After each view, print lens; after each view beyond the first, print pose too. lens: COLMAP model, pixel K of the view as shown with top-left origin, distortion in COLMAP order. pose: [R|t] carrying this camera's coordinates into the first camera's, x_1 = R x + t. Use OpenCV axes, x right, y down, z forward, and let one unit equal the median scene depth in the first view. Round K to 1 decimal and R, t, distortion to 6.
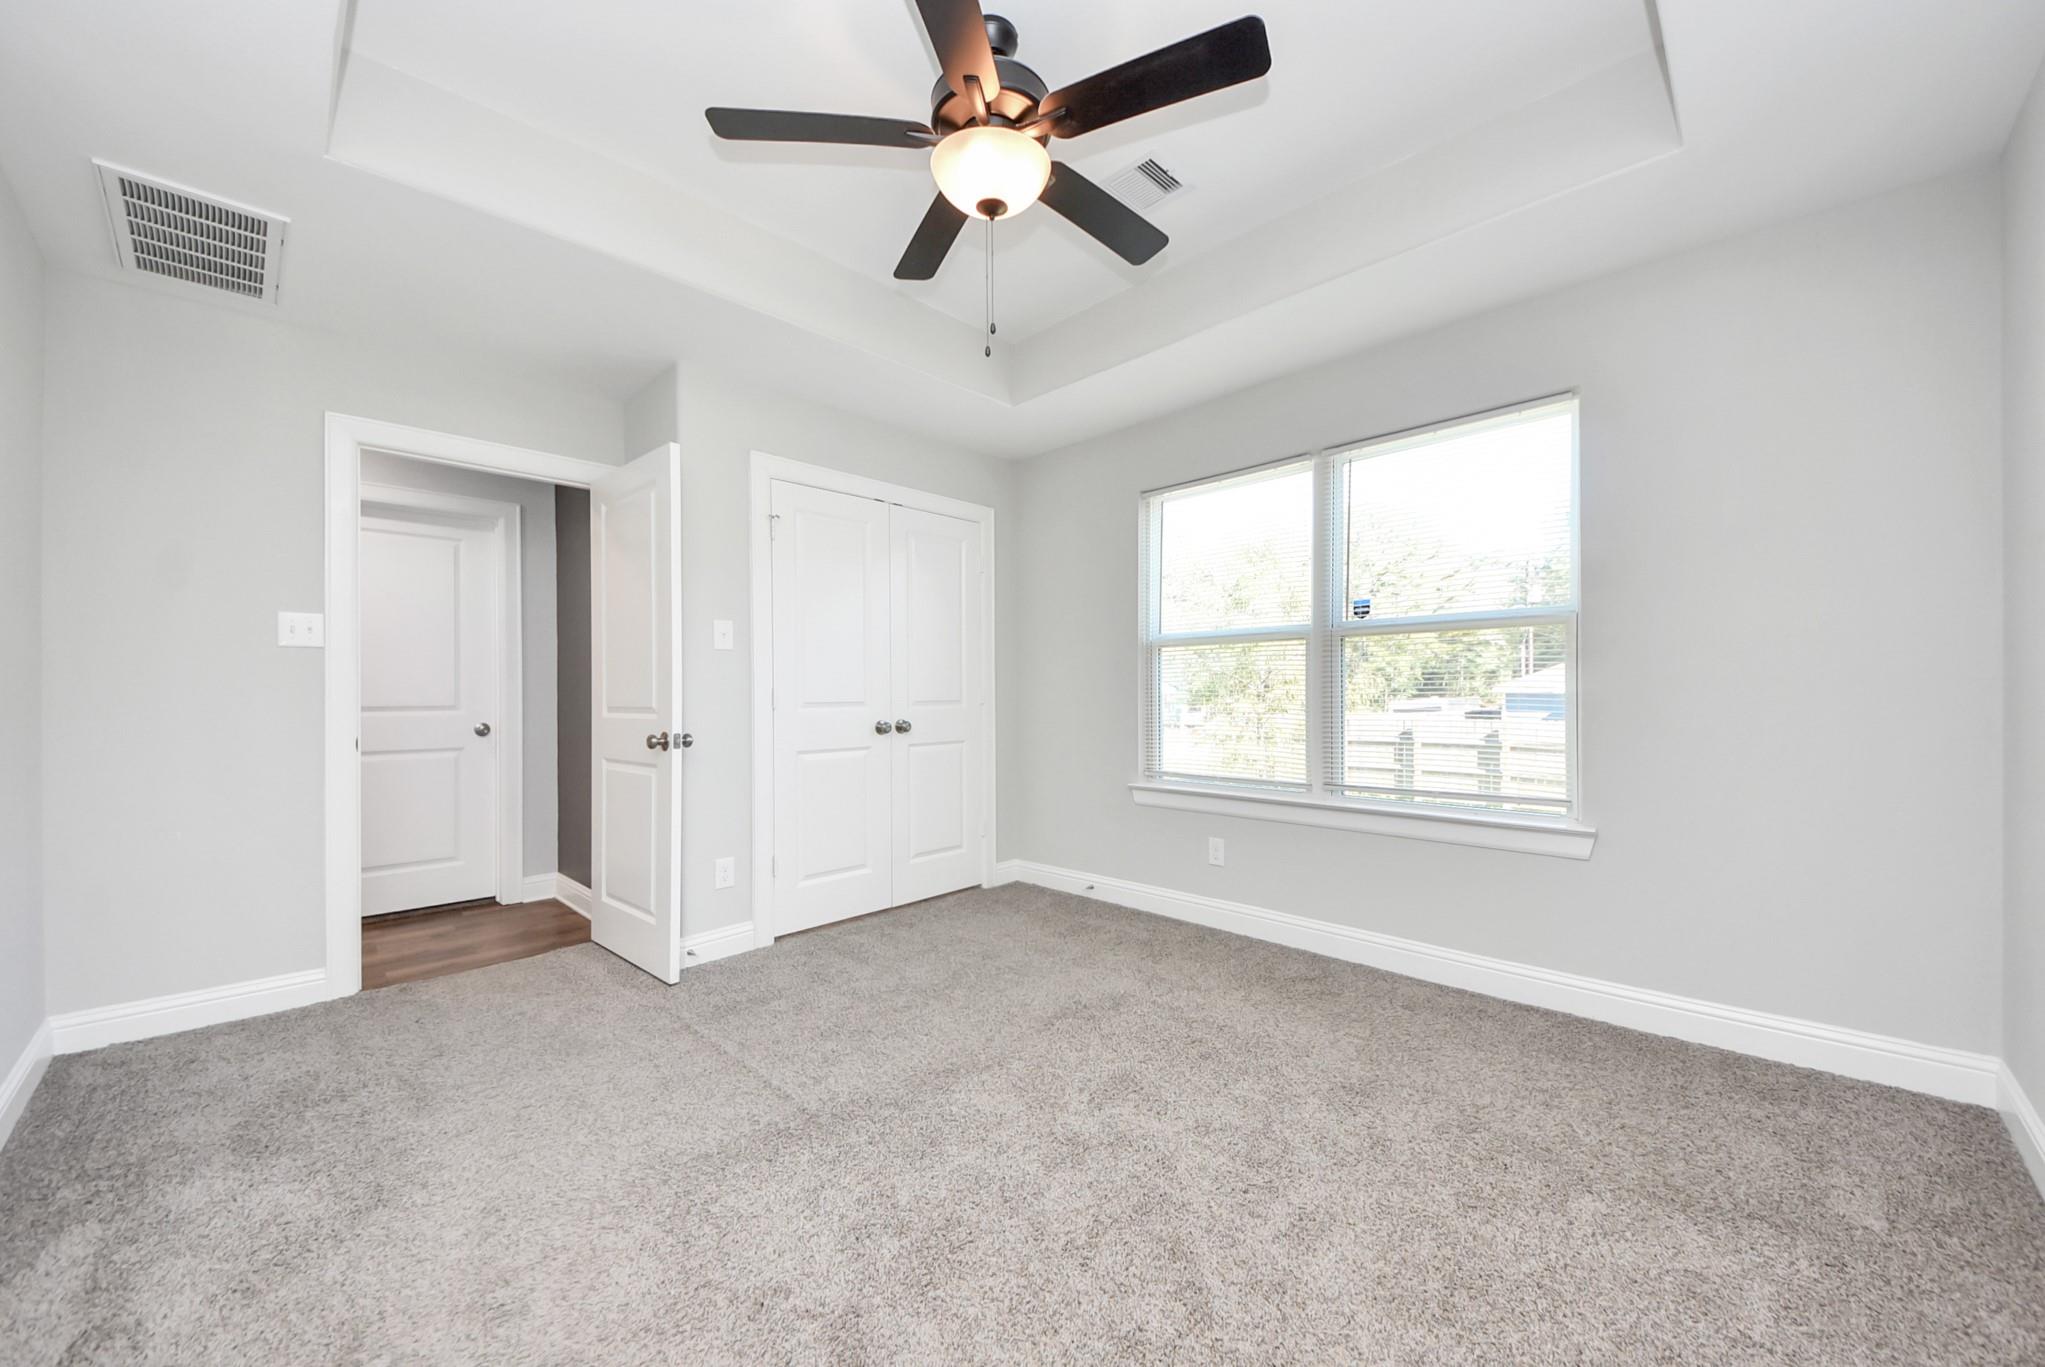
lens RADIAL K [[735.1, 0, 1042.1], [0, 735.1, 689.4], [0, 0, 1]] dist [-0.000442, -0.000164]
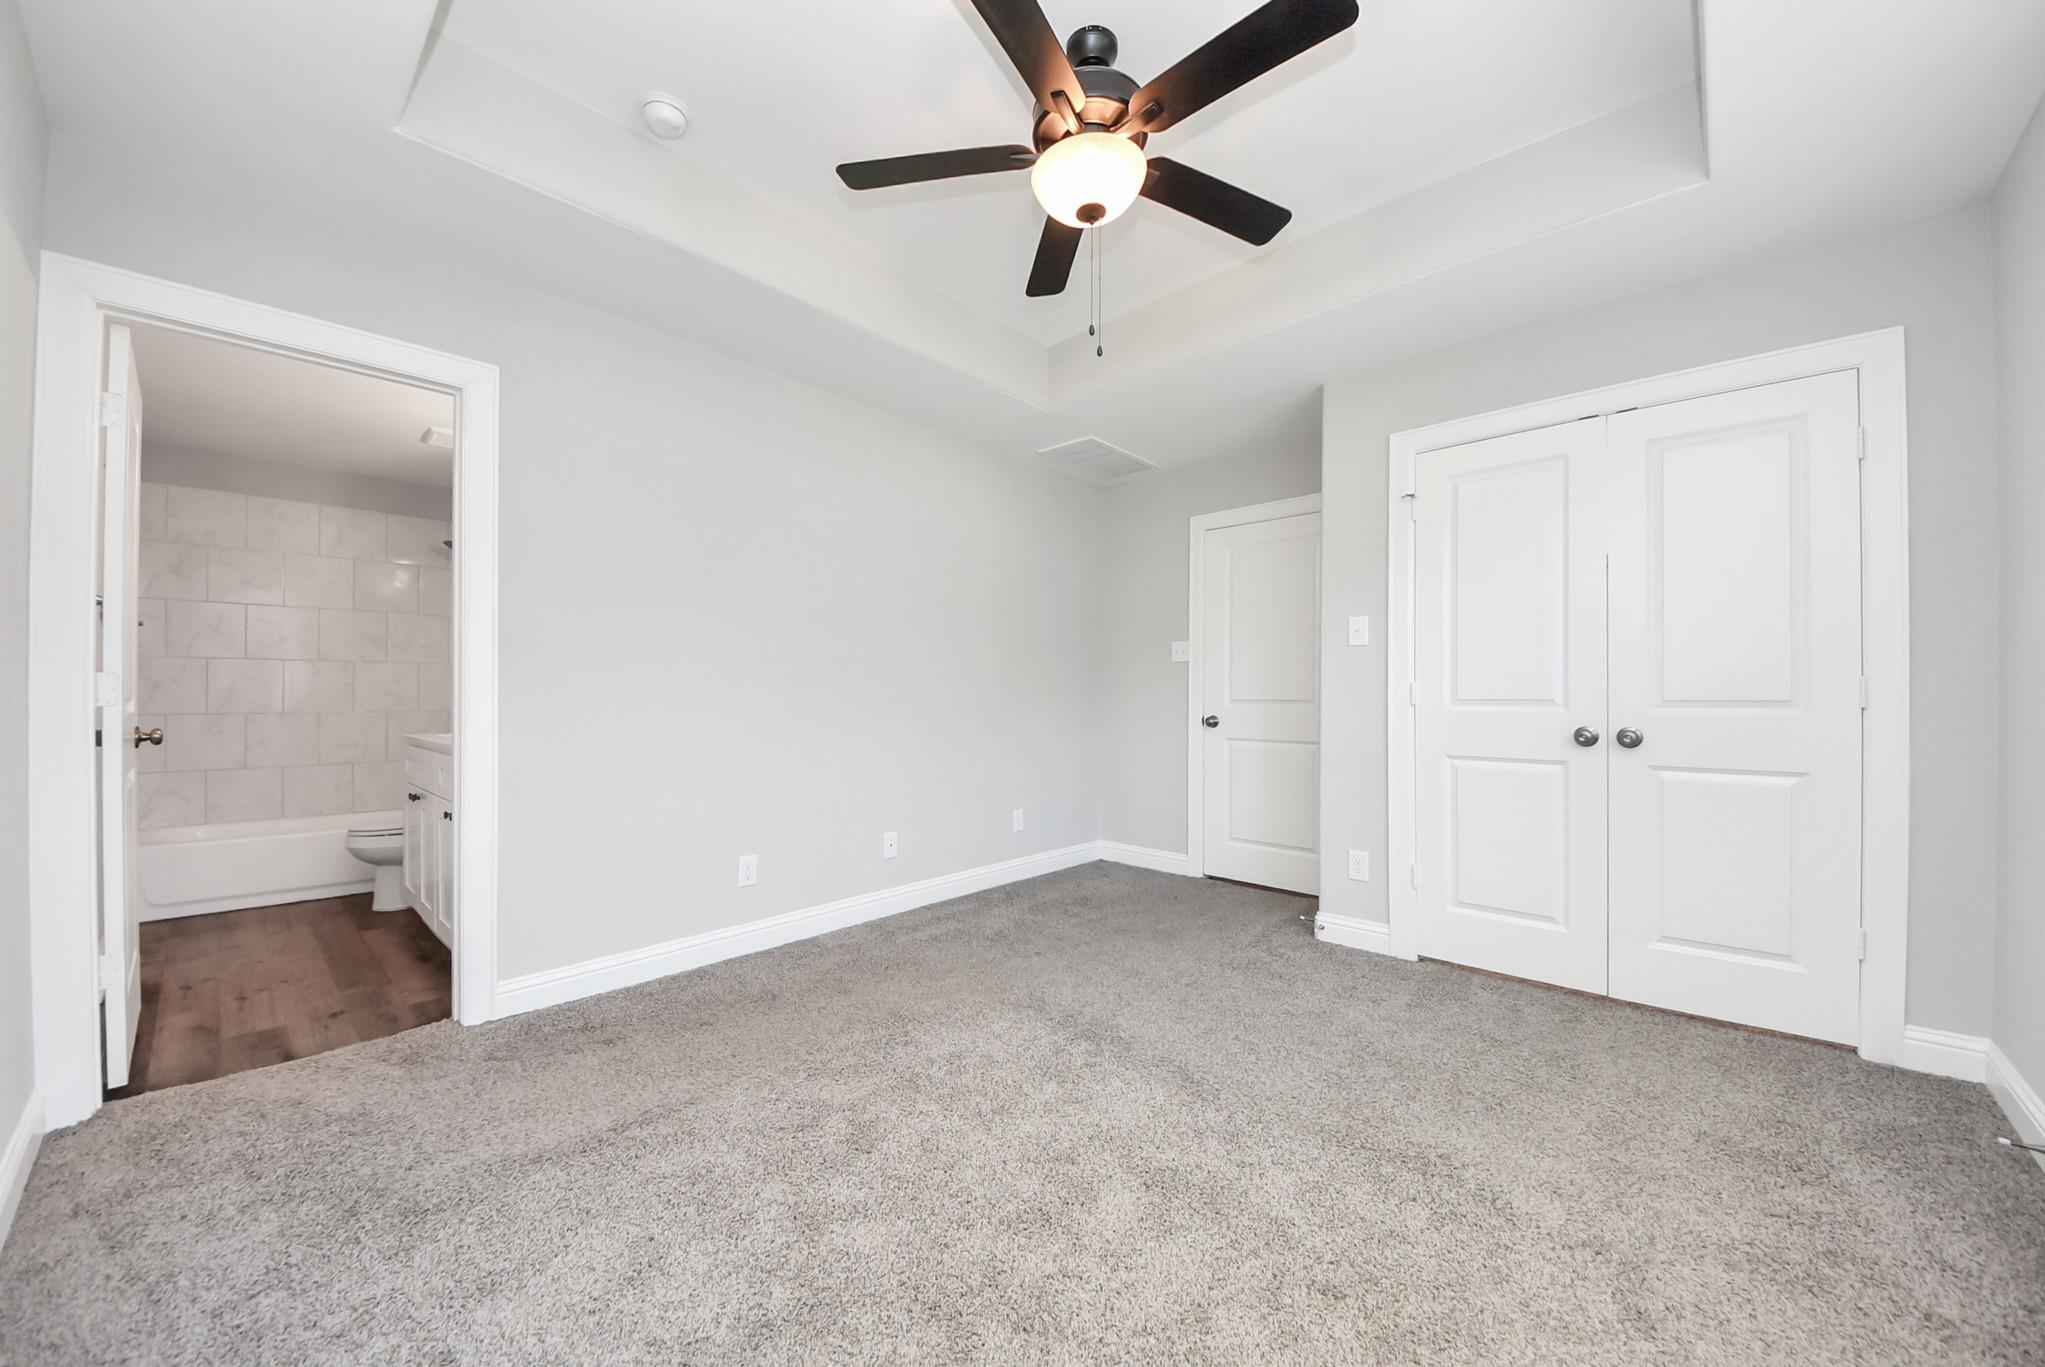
lens RADIAL K [[735.1, 0, 1042.1], [0, 735.1, 689.4], [0, 0, 1]] dist [-0.000442, -0.000164]
pose [[0.054745, -0.000183, -0.998500, 0.582138], [0.001180, 0.999999, -0.000118, 0.006610], [0.998500, -0.001172, 0.054745, 0.534202]]
